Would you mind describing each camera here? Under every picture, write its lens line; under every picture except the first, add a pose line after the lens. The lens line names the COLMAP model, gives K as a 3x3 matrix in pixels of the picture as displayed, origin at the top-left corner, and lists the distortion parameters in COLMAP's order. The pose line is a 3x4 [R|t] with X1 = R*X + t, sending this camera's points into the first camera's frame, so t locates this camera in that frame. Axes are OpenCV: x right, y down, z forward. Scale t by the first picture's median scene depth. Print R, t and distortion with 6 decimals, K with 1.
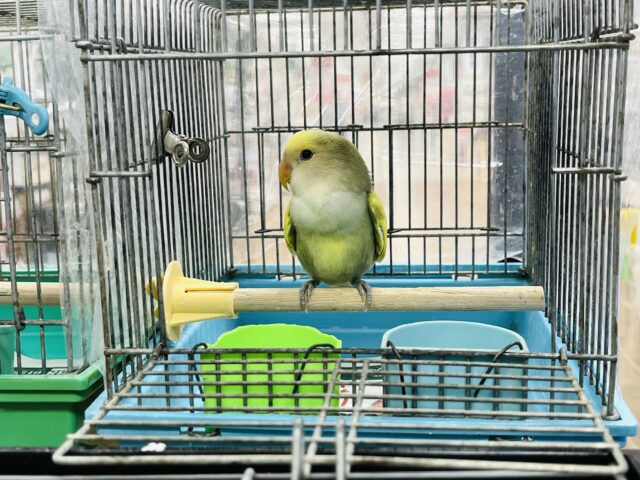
lens RADIAL K [[881.5, 0, 320.0], [0, 881.5, 240.0], [0, 0, 1]] dist [0.178830, -0.745530]
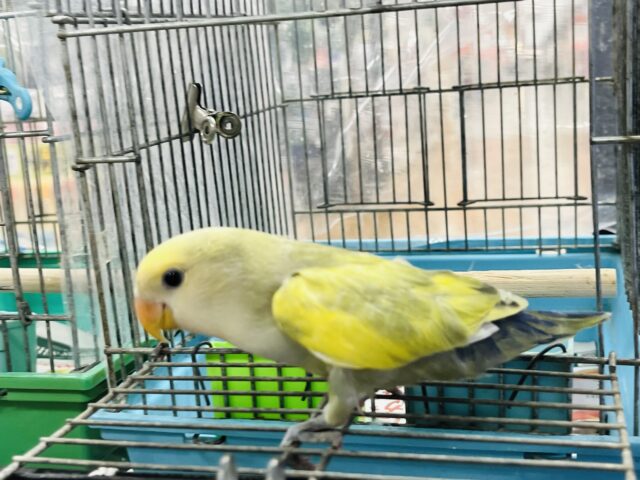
lens RADIAL K [[881.5, 0, 320.0], [0, 881.5, 240.0], [0, 0, 1]] dist [0.178830, -0.745530]
pose [[0.986459, -0.014713, -0.163344, 0.108915], [0.022449, 0.998707, 0.045617, -0.022310], [0.162462, -0.048666, 0.985514, 0.101824]]
